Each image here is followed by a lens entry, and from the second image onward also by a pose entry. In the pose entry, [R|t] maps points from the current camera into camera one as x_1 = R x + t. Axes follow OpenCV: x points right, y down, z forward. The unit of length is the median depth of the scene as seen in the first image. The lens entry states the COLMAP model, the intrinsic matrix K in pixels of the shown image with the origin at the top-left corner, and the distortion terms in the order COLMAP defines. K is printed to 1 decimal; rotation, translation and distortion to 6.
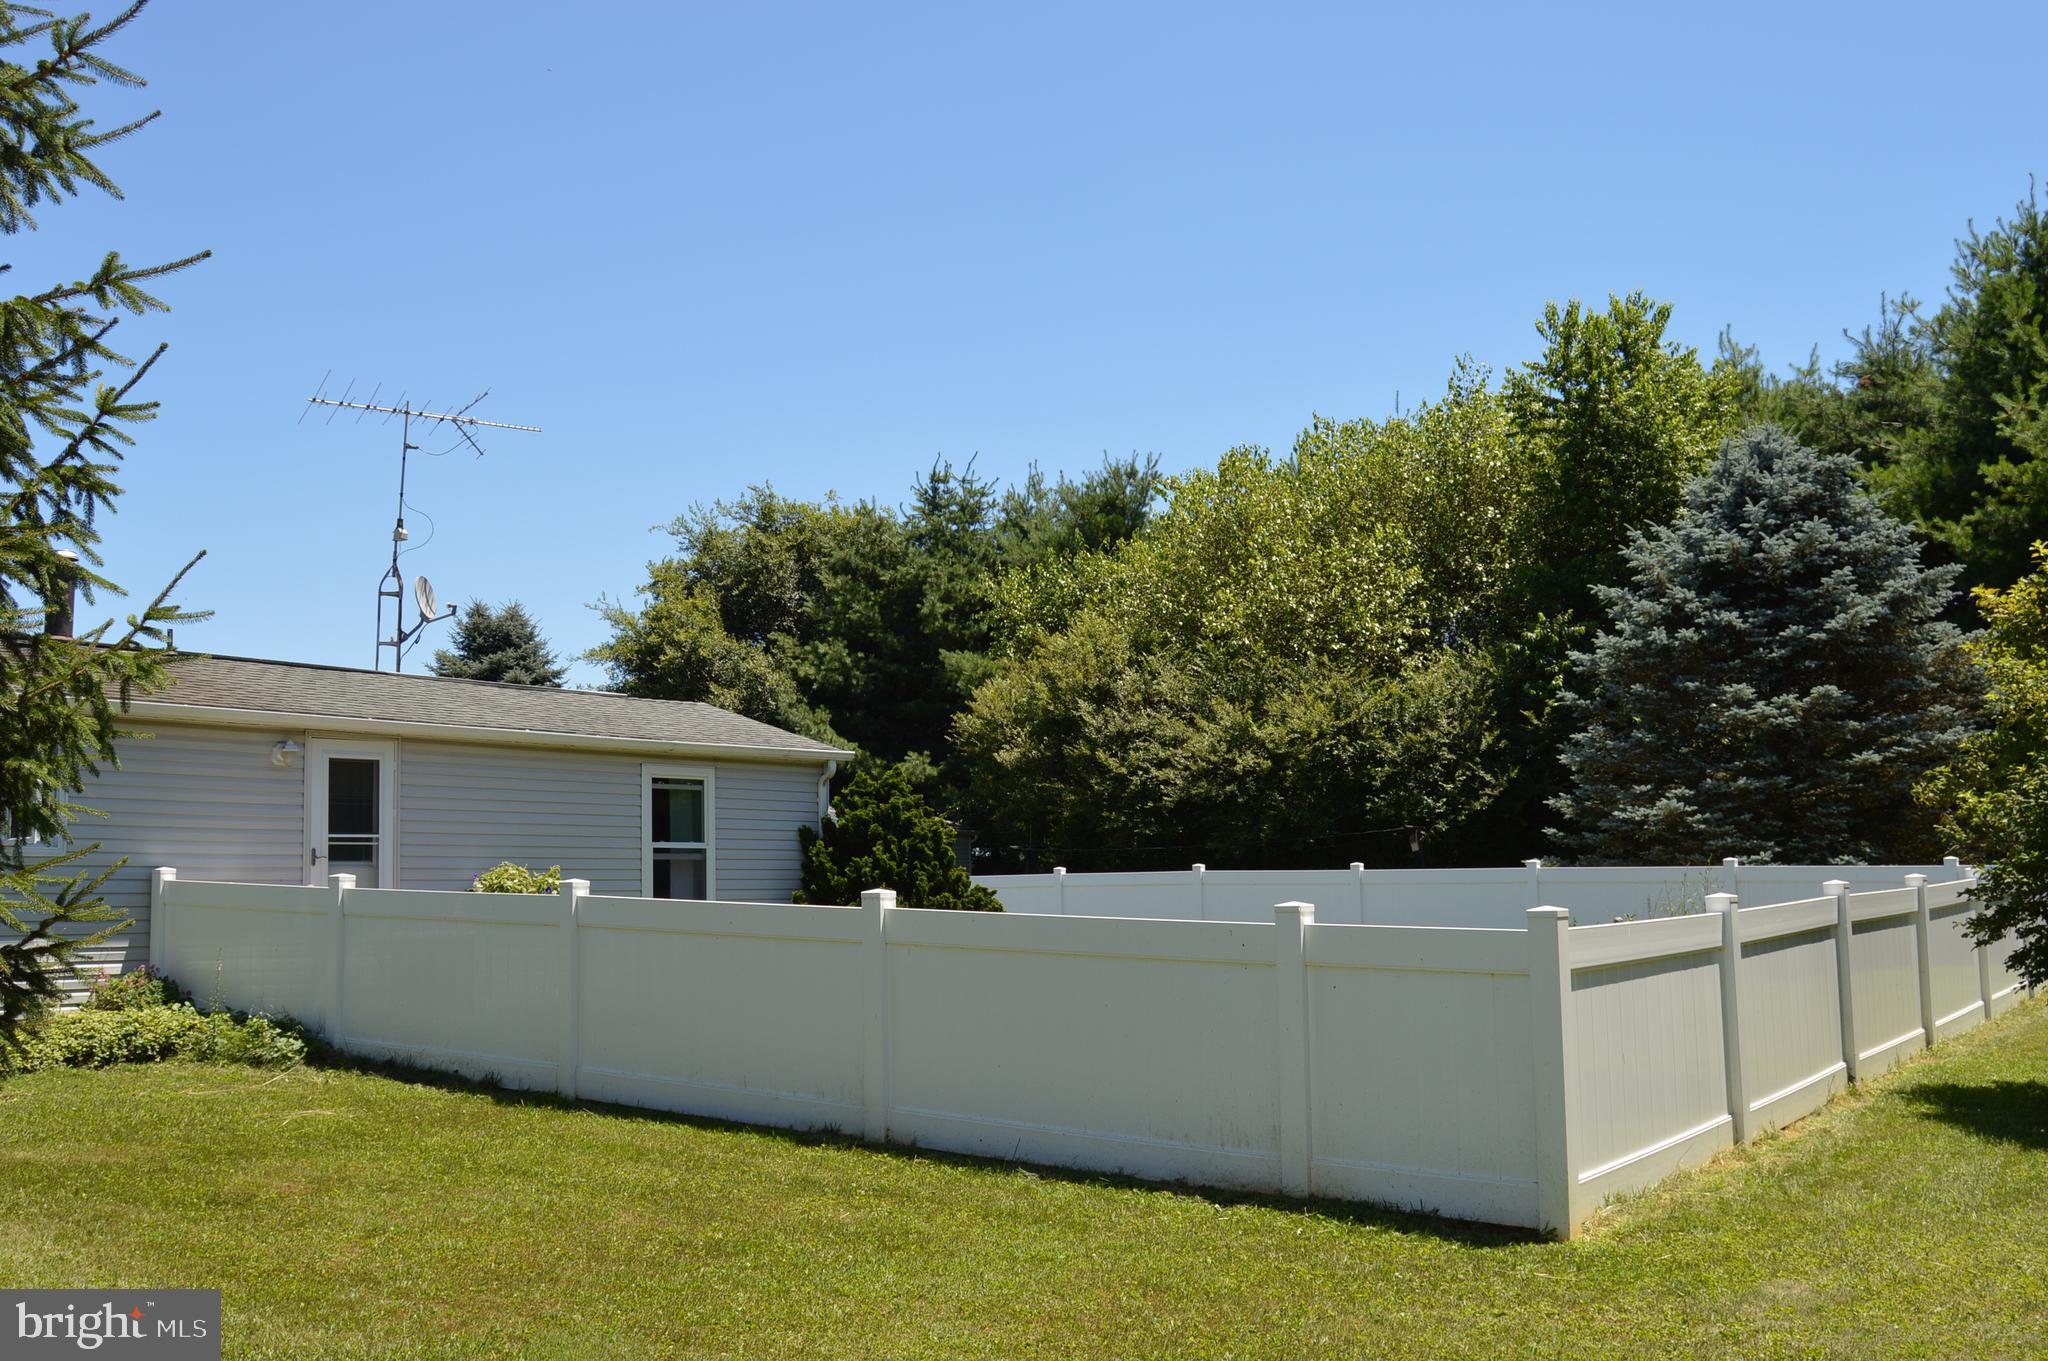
lens RADIAL K [[1934.5, 0, 1021.9], [0, 1934.5, 670.9], [0, 0, 1]] dist [-0.066874, 0.000000]
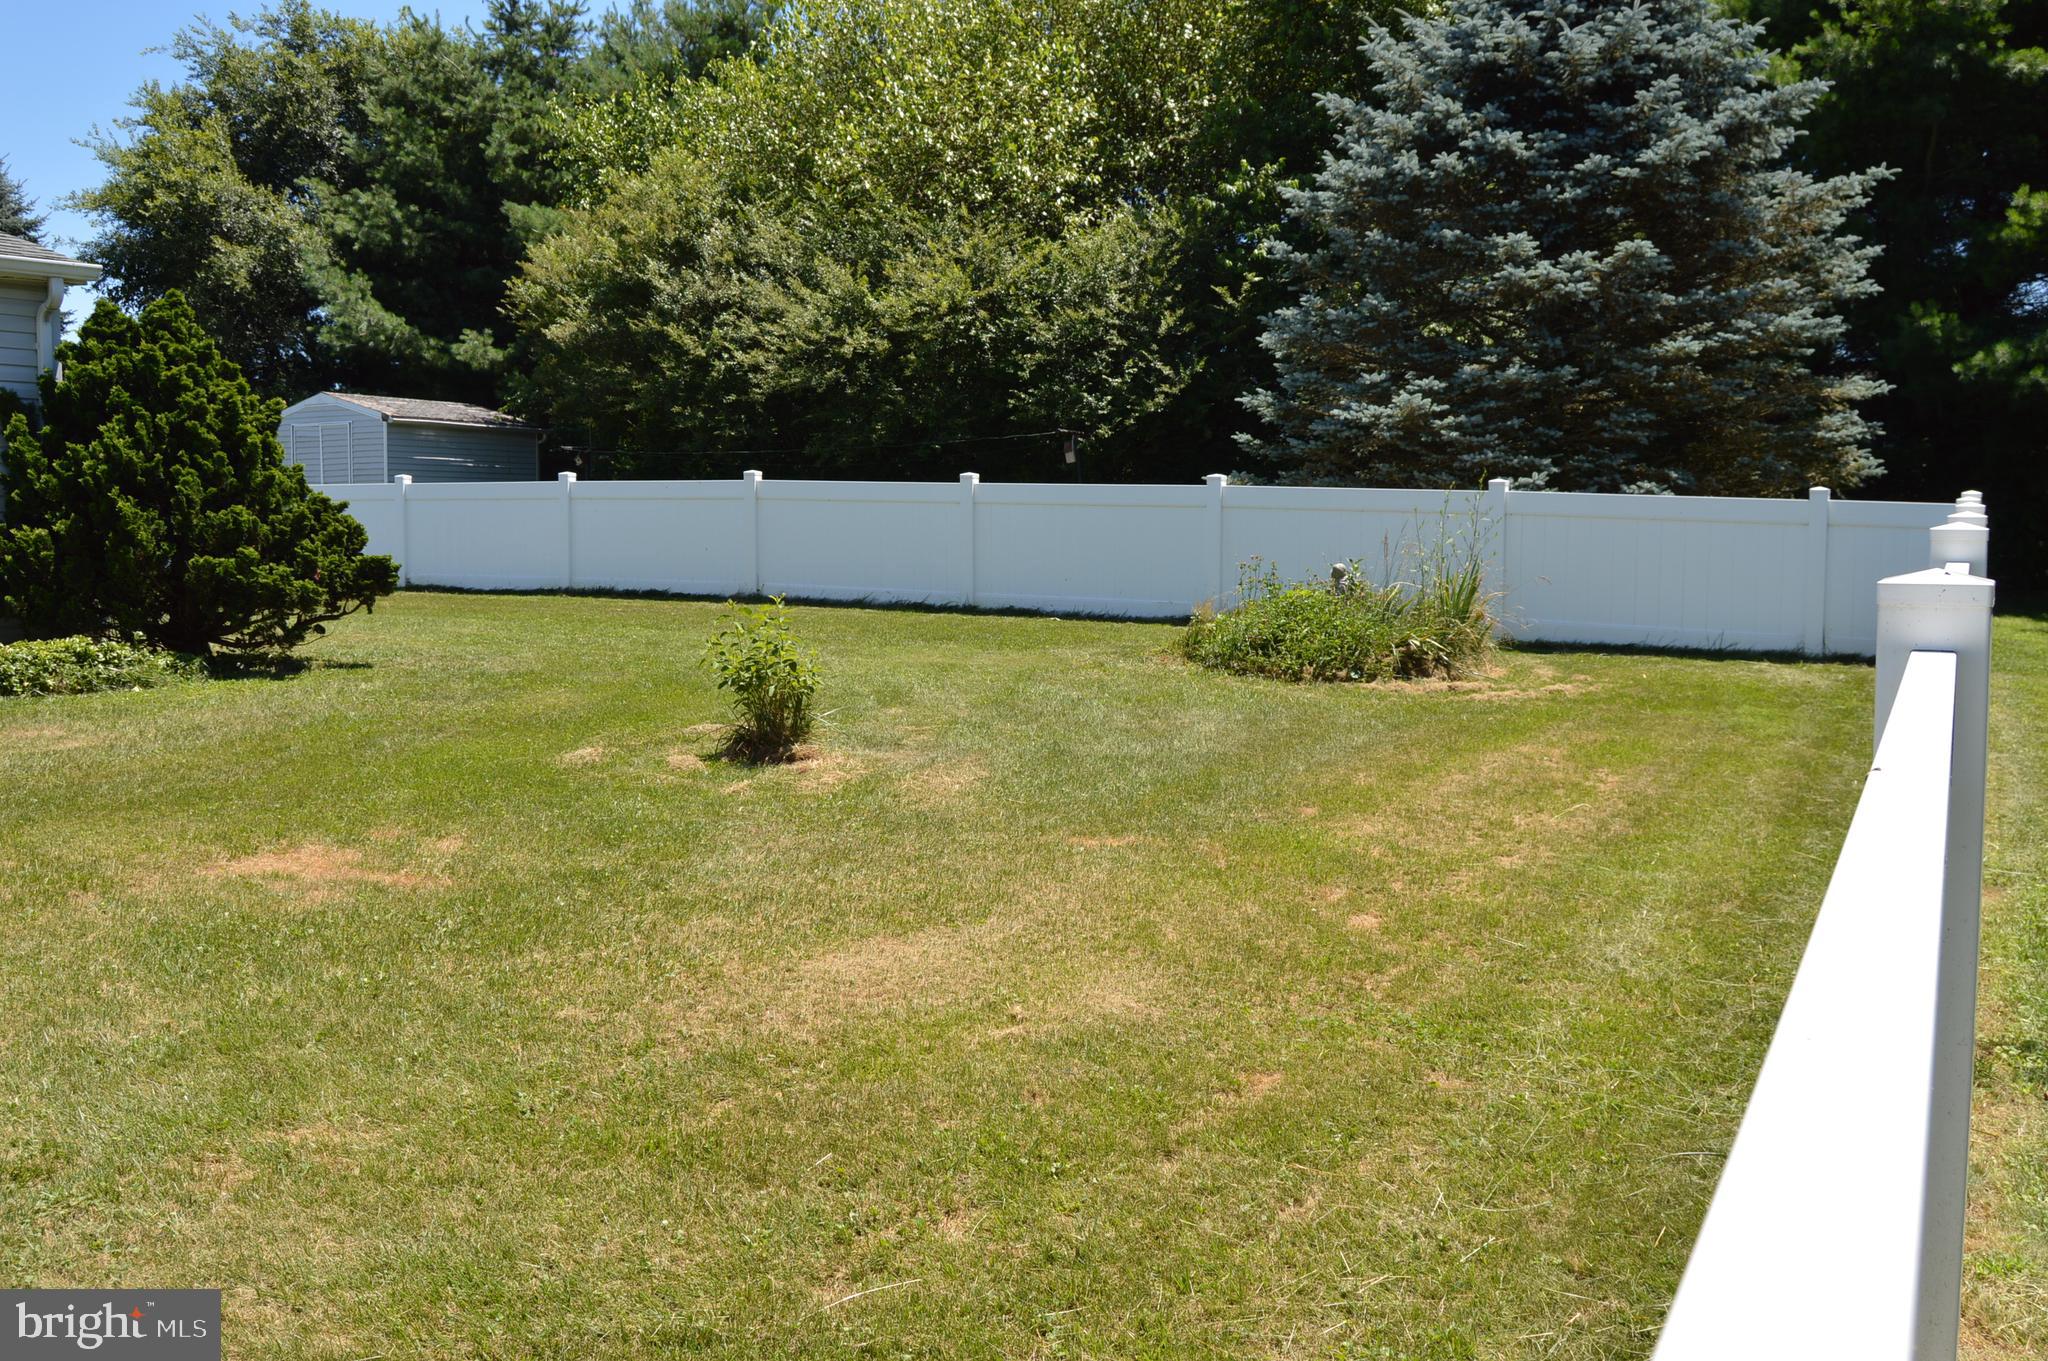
lens RADIAL K [[1934.5, 0, 1024.7], [0, 1934.5, 677.2], [0, 0, 1]] dist [-0.066874, 0.000000]
pose [[0.987285, 0.005241, 0.158873, 0.059869], [-0.036795, 0.979848, 0.196329, 0.024381], [-0.154643, -0.199678, 0.967582, 0.221382]]
